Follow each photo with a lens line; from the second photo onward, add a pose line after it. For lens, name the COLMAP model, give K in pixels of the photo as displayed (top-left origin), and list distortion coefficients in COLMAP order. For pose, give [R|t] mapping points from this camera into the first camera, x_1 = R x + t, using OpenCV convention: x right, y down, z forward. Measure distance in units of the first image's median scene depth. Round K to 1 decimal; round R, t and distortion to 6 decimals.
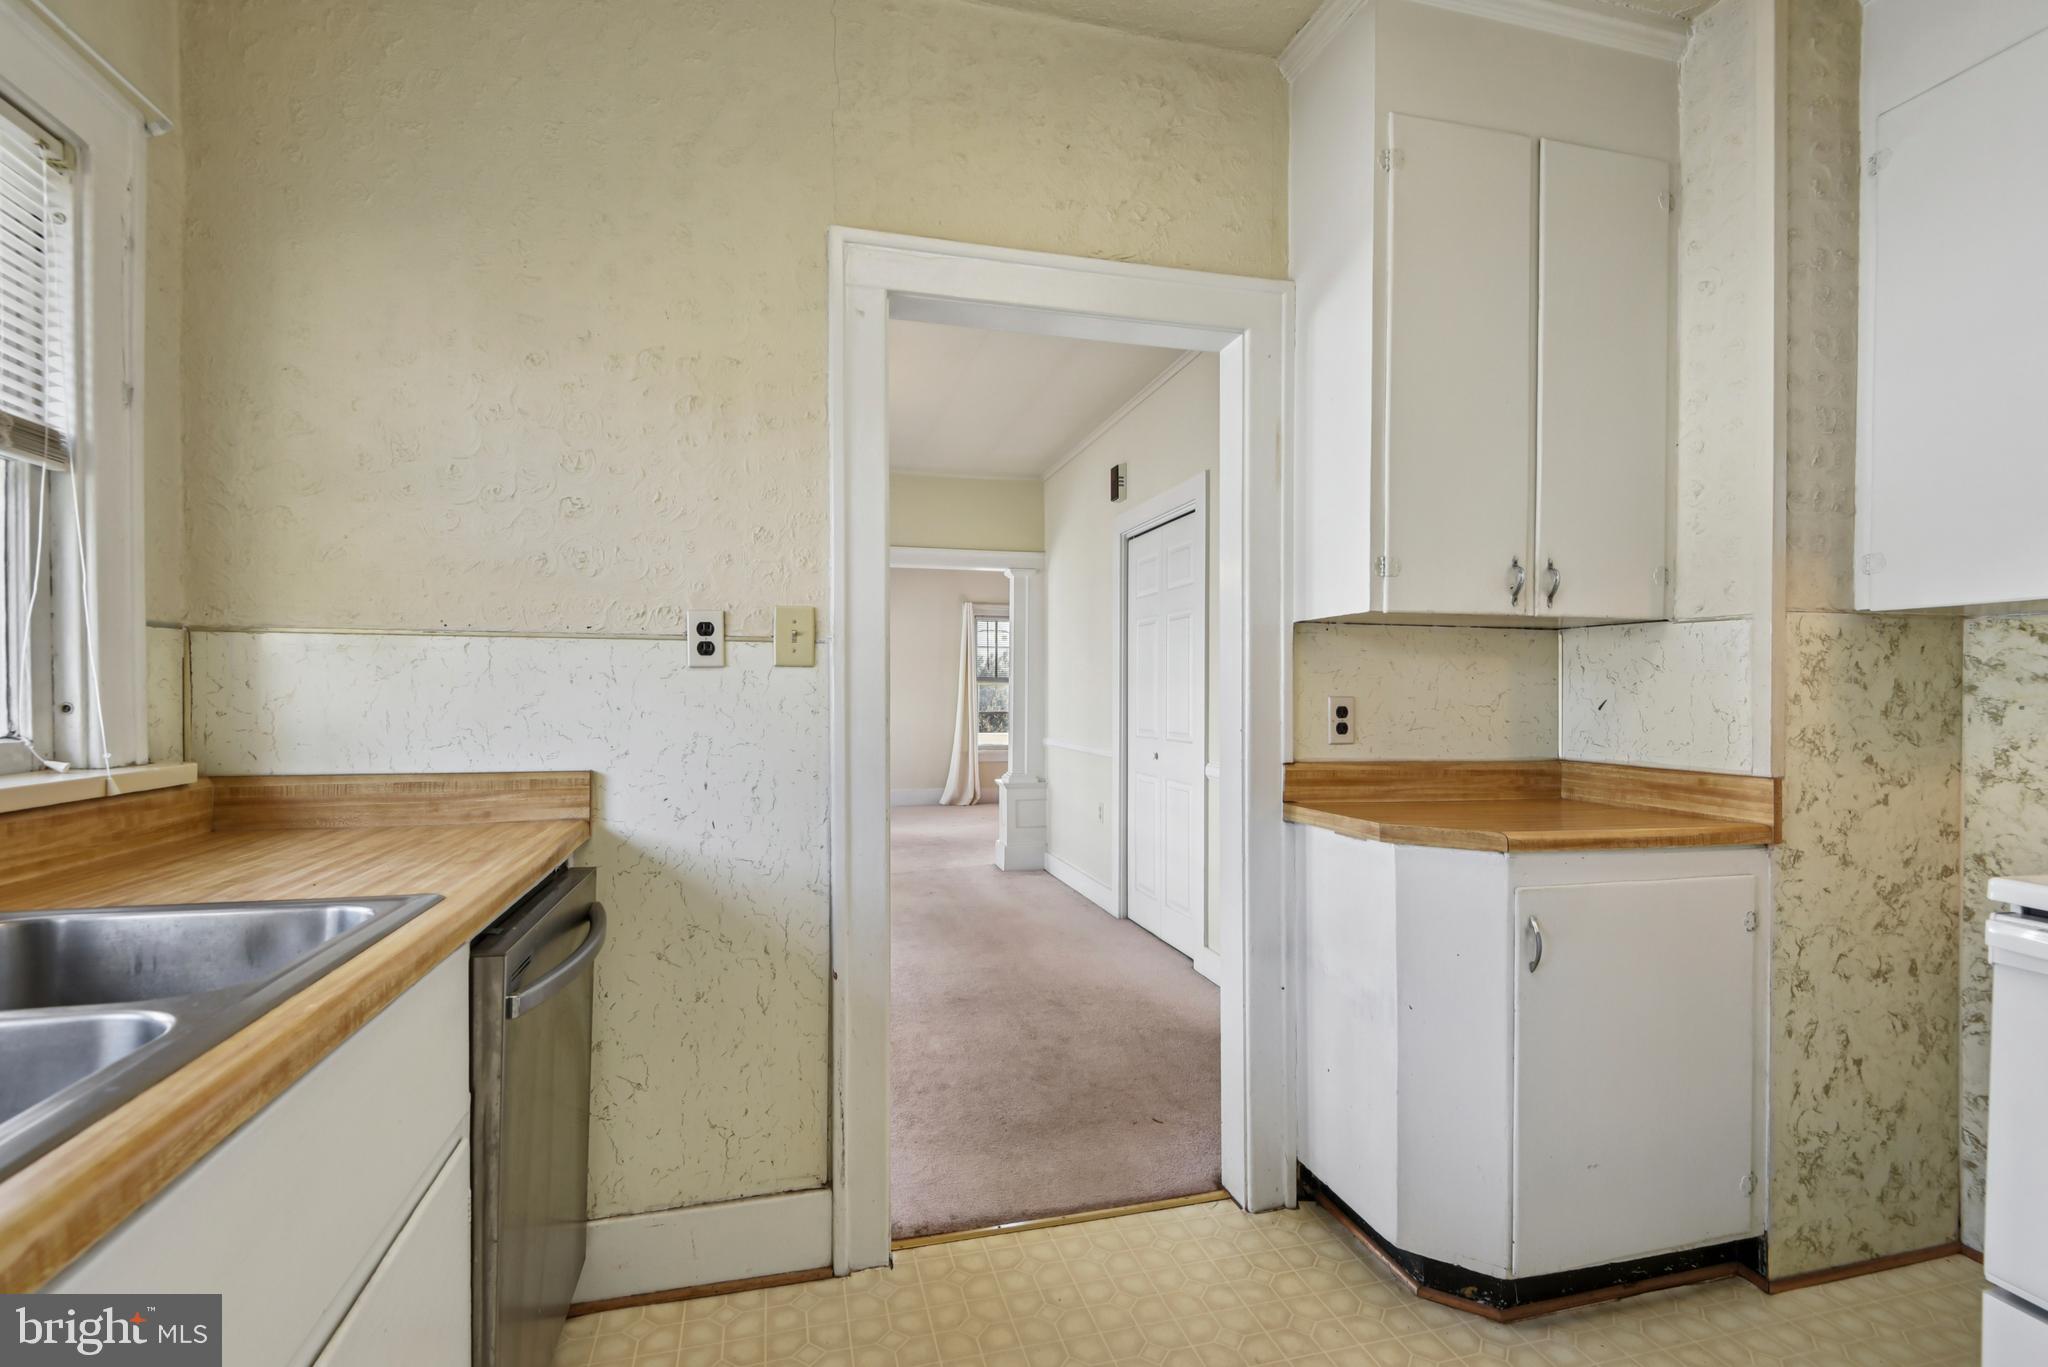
lens RADIAL K [[948.3, 0, 1032.5], [0, 948.3, 690.0], [0, 0, 1]] dist [0.040597, -0.023400]
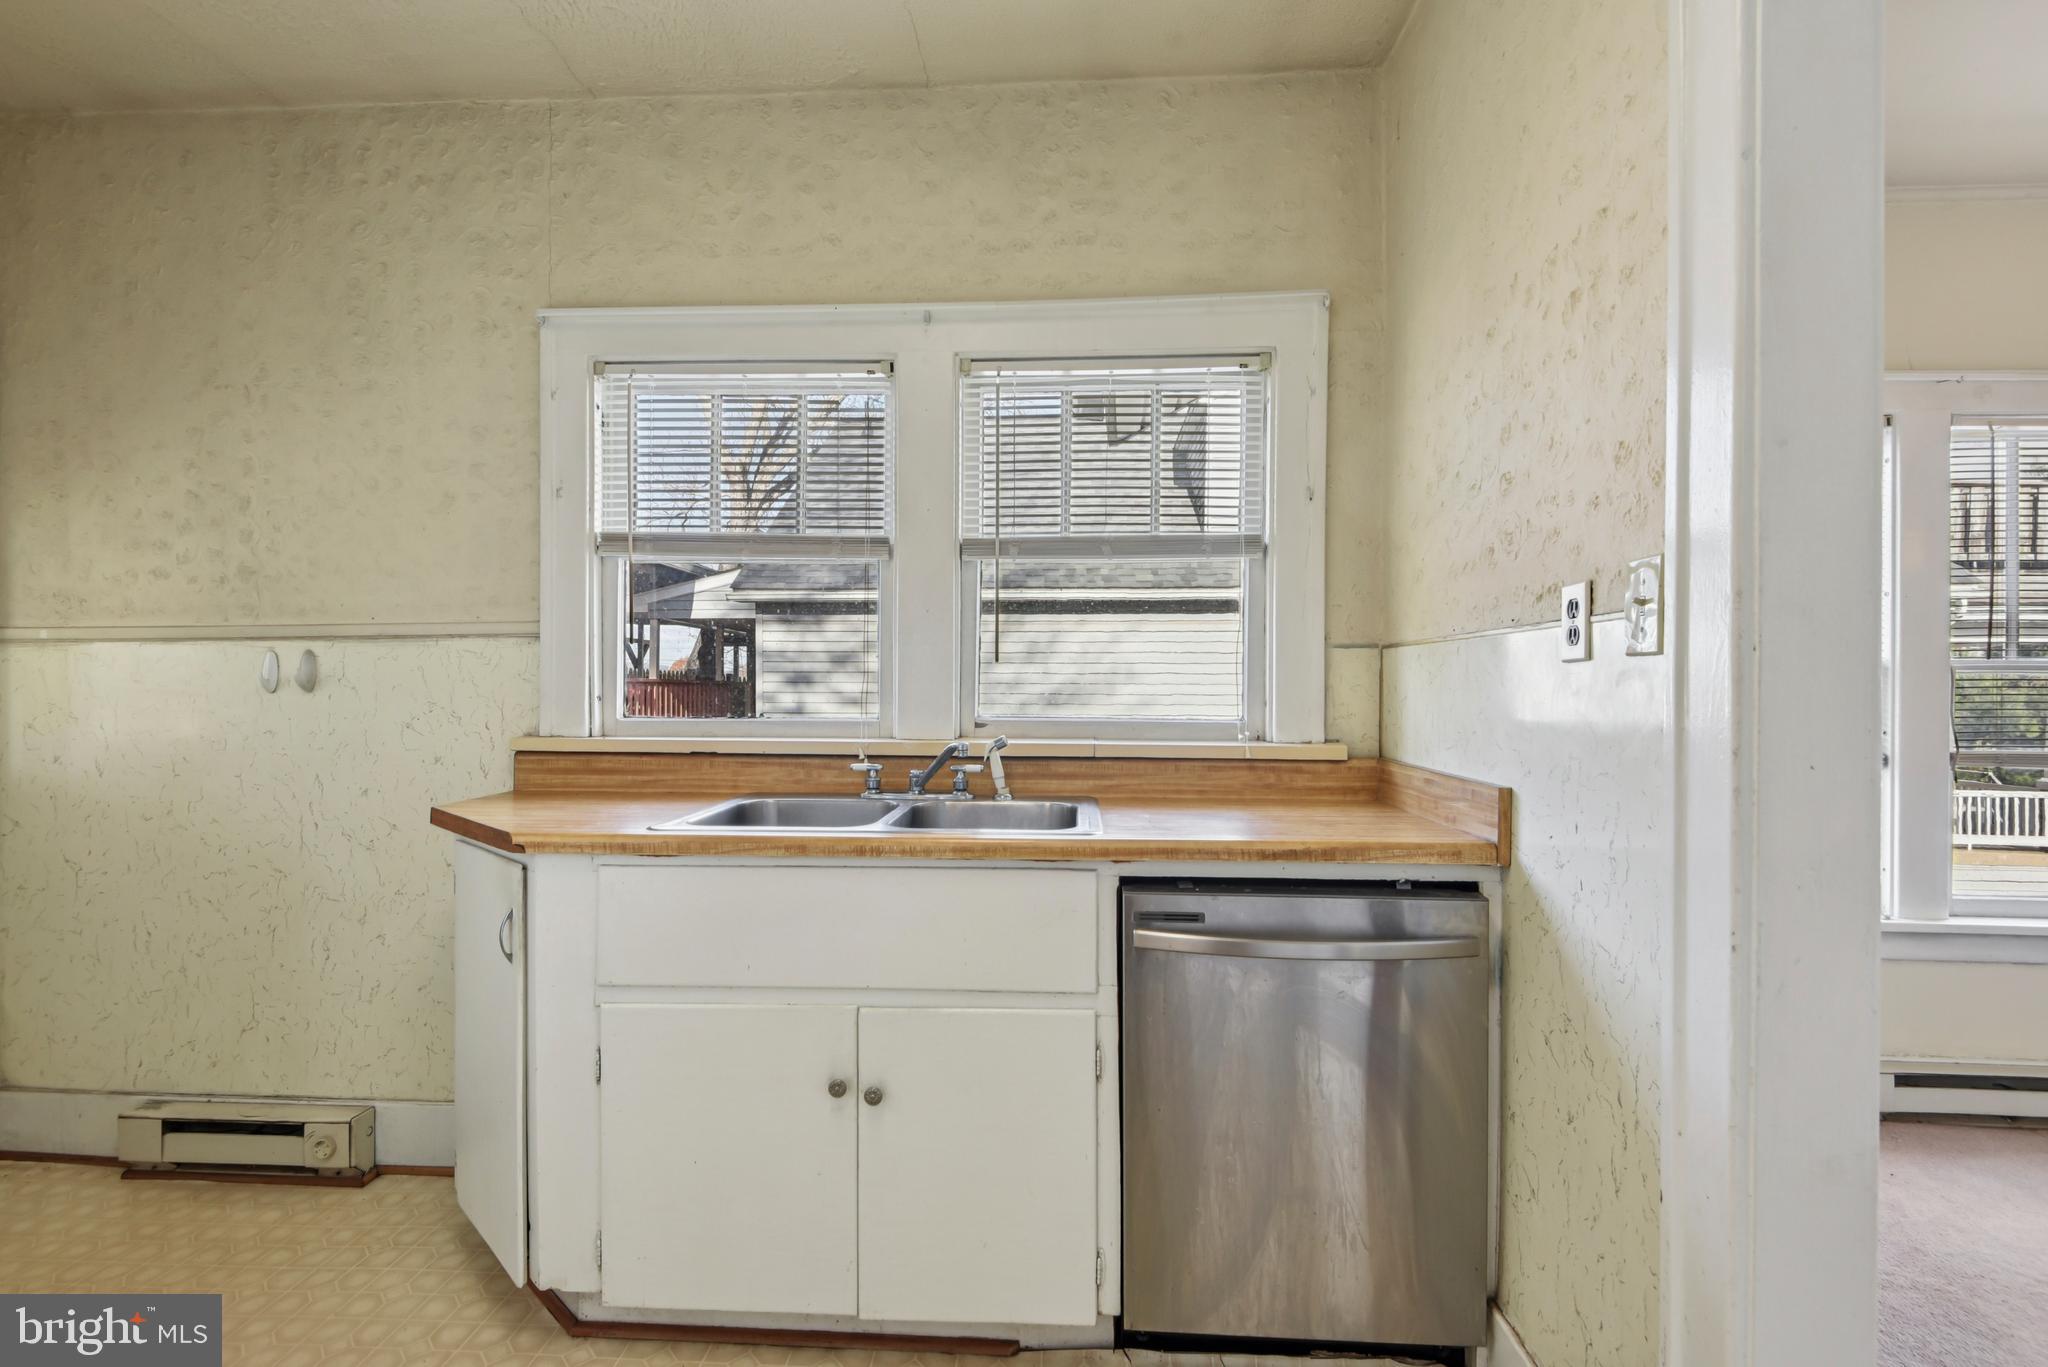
lens RADIAL K [[948.3, 0, 1032.5], [0, 948.3, 690.0], [0, 0, 1]] dist [0.040597, -0.023400]
pose [[-0.322213, -0.004729, -0.946655, 0.548086], [-0.006001, 0.999978, -0.002953, 0.002185], [0.946648, 0.004730, -0.322235, 0.986412]]
